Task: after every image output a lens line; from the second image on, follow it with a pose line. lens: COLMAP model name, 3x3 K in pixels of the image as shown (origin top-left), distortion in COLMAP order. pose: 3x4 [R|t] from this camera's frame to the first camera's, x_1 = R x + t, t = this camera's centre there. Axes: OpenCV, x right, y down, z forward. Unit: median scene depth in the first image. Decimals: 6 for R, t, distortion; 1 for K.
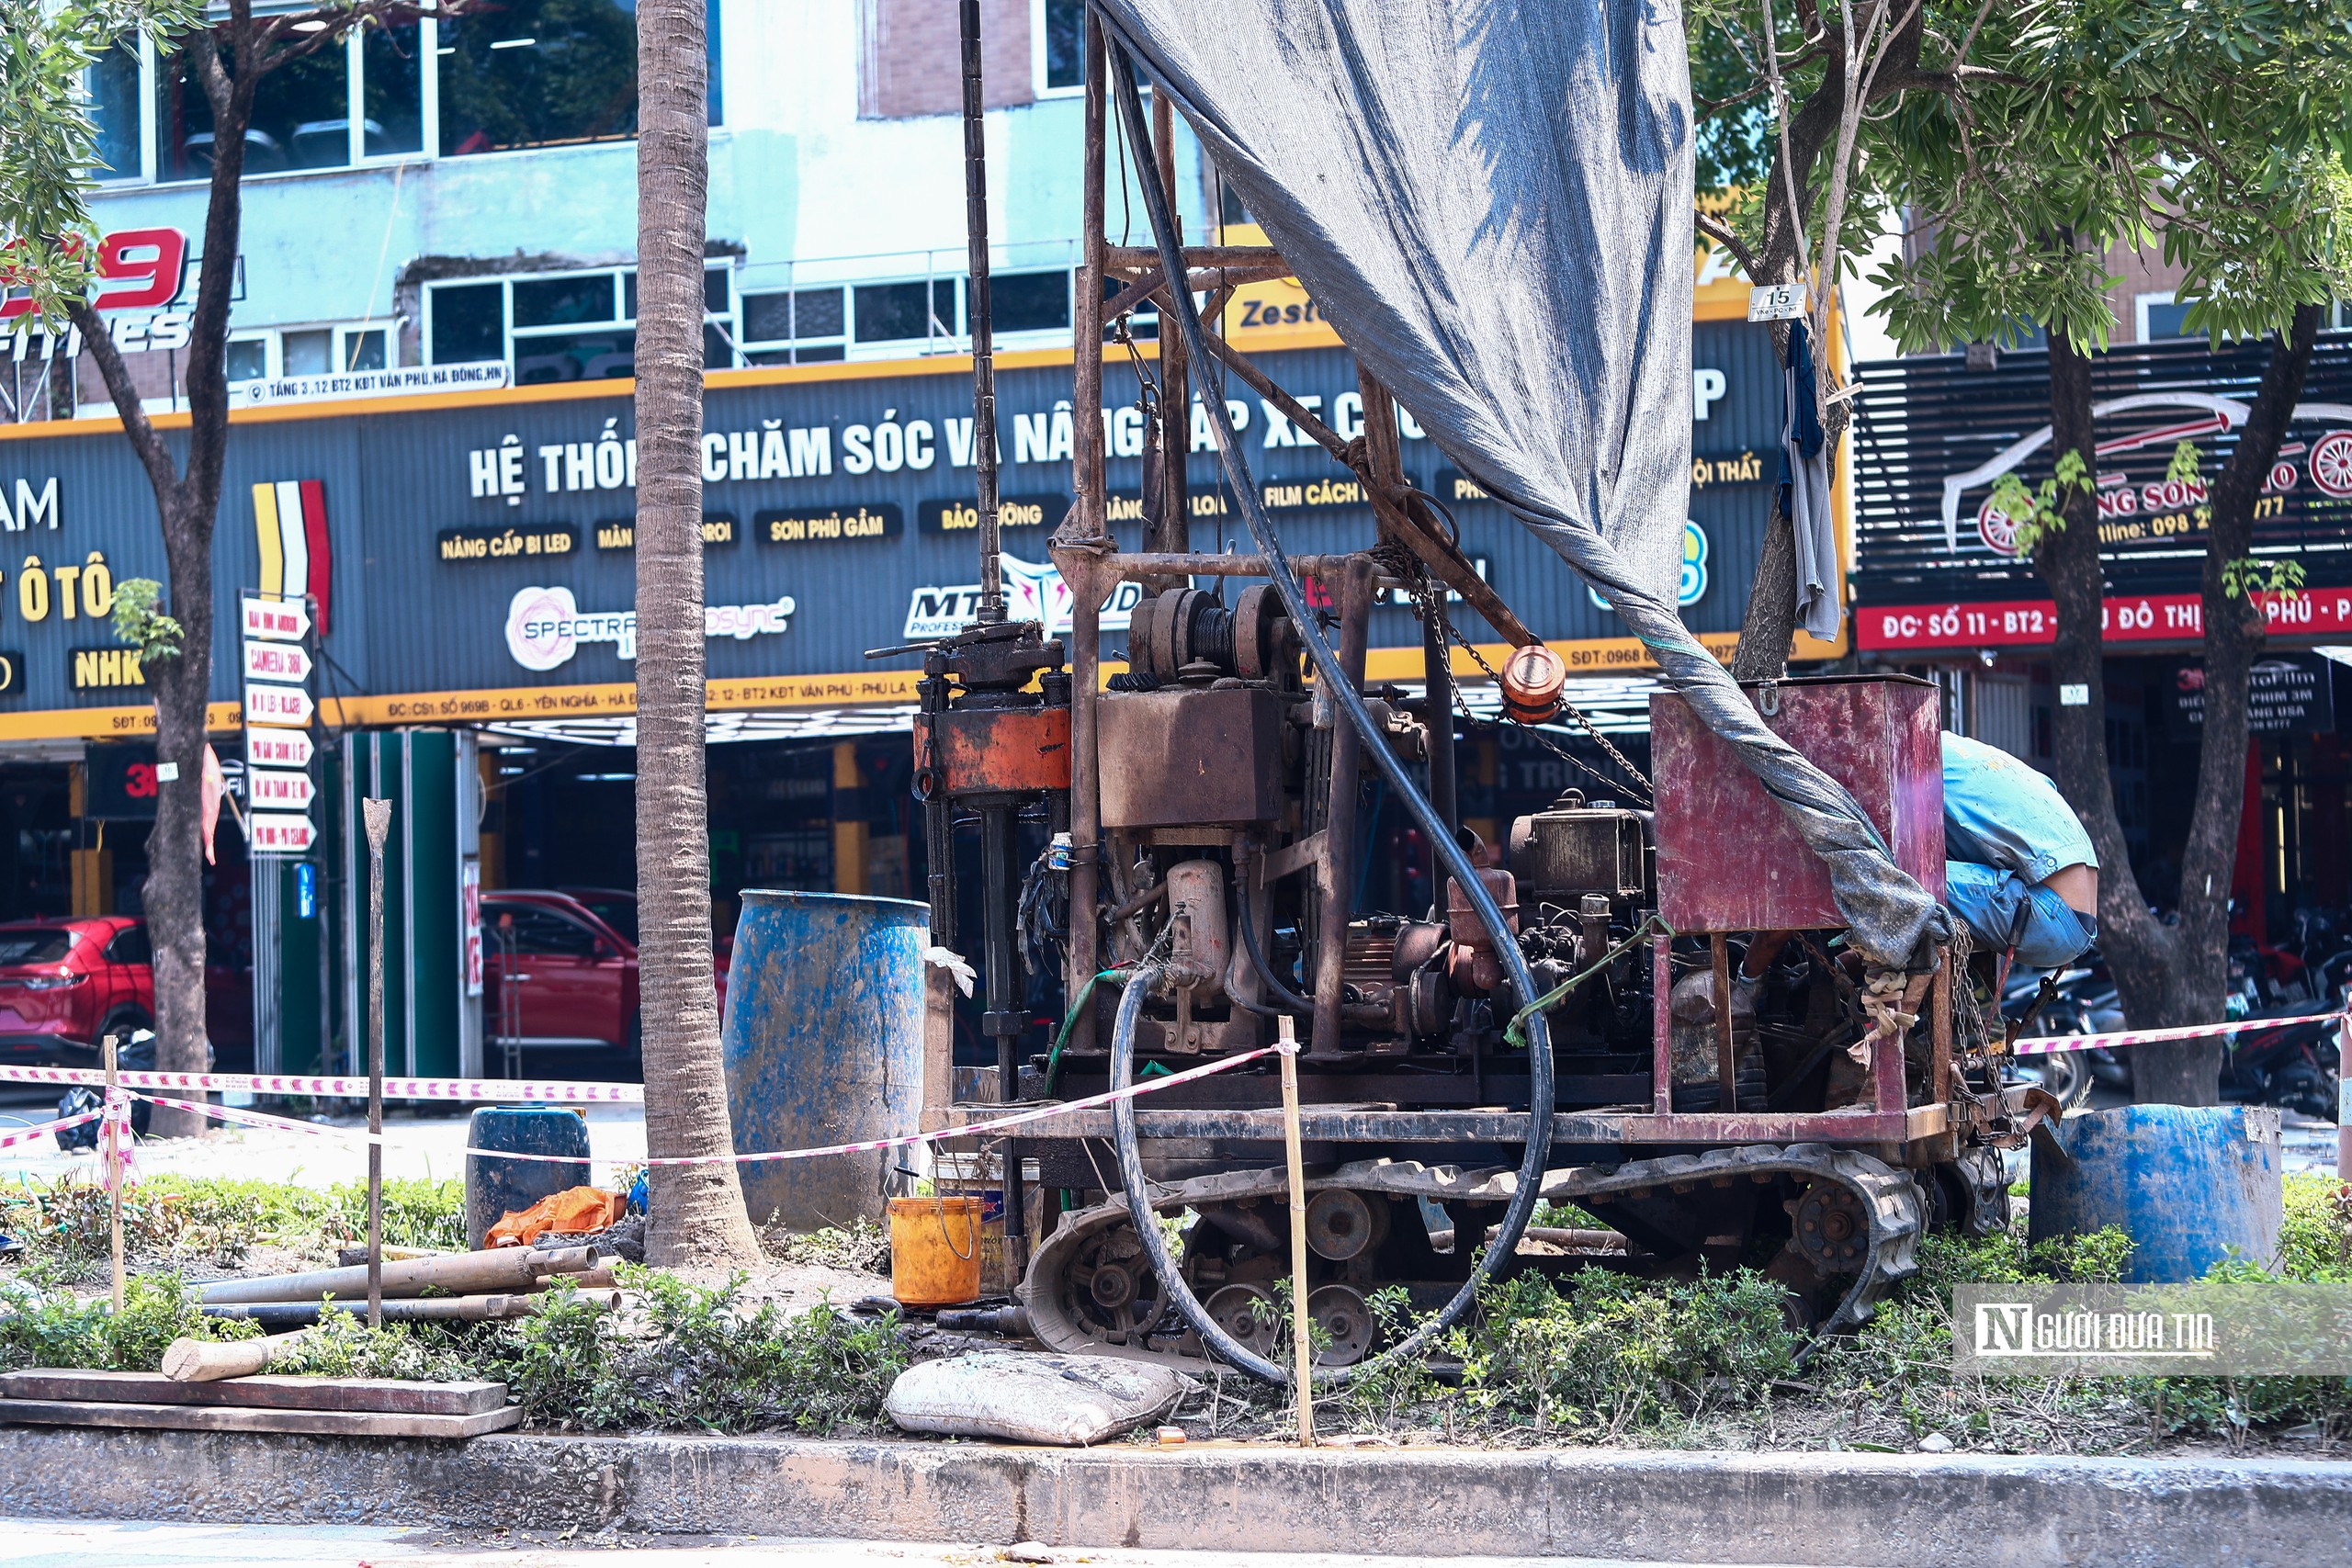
lens RADIAL K [[4653.2, 0, 1176.0], [0, 4653.2, 784.0], [0, 0, 1]] dist [-0.079577, 0.549465]
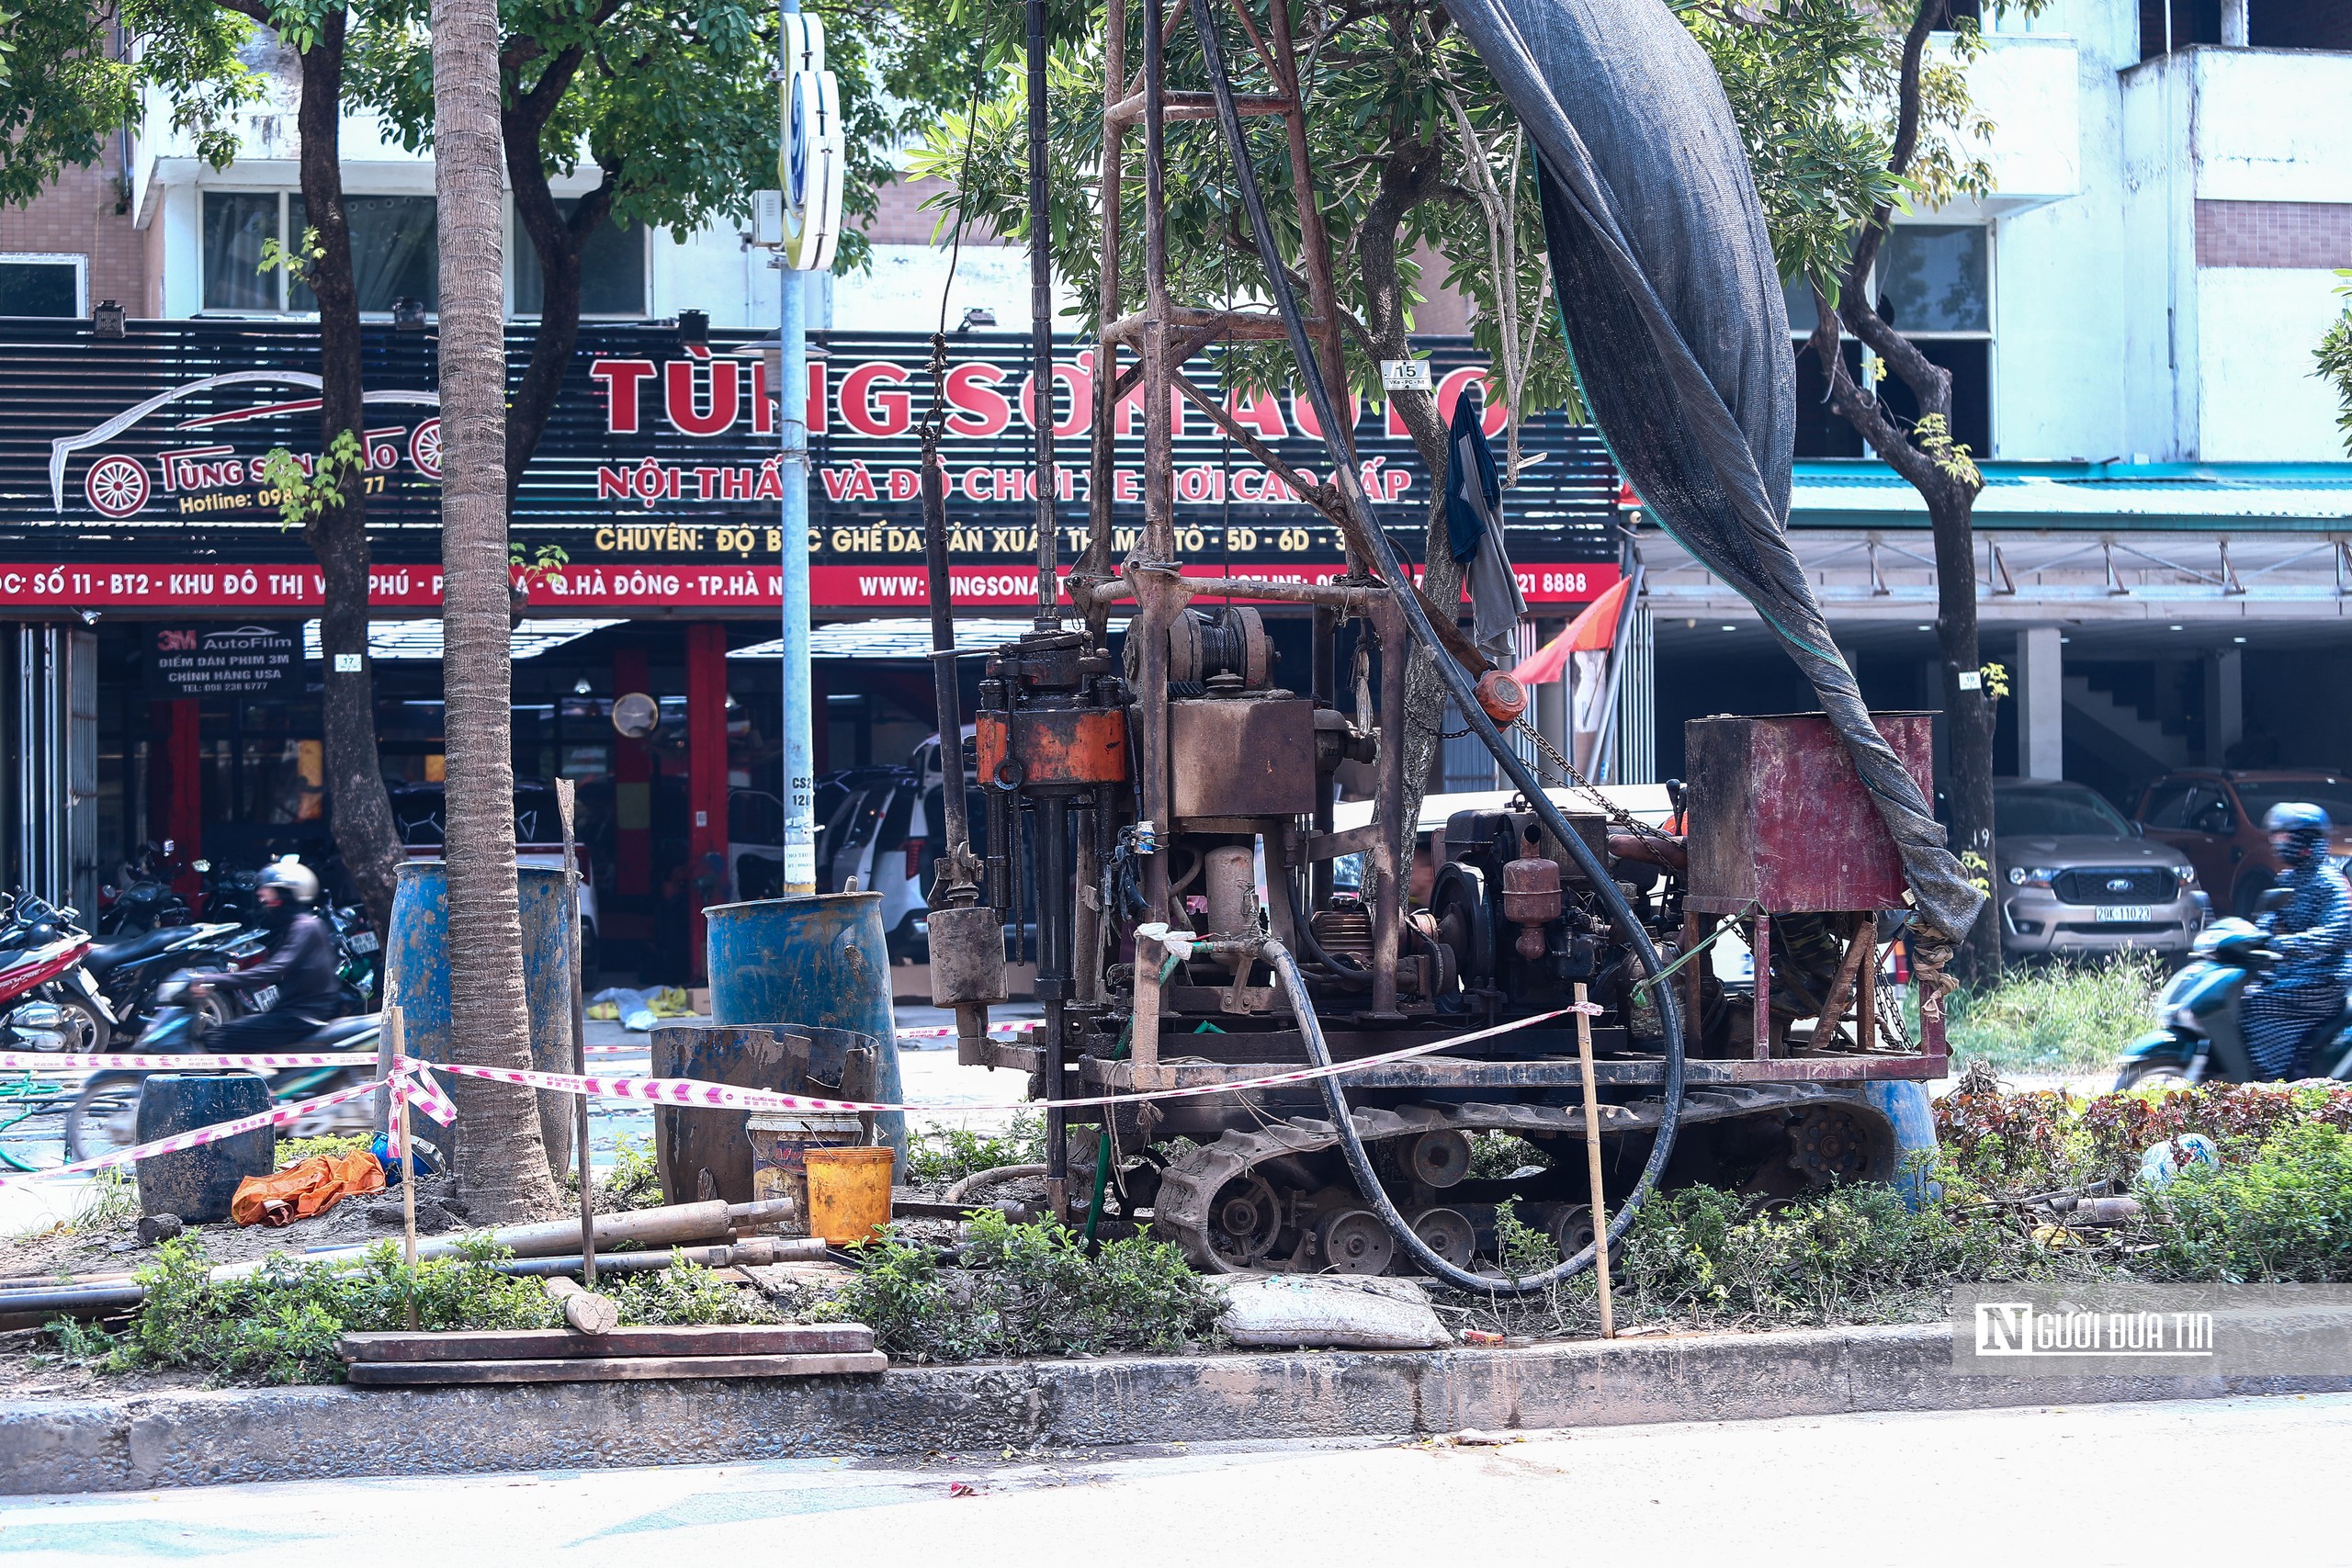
lens RADIAL K [[4653.2, 0, 1176.0], [0, 4653.2, 784.0], [0, 0, 1]] dist [-0.079577, 0.549465]
pose [[0.837709, 0.017147, 0.545847, -0.683313], [-0.023766, 0.999705, 0.005070, -0.004934], [-0.545599, -0.017220, 0.837869, 0.046109]]
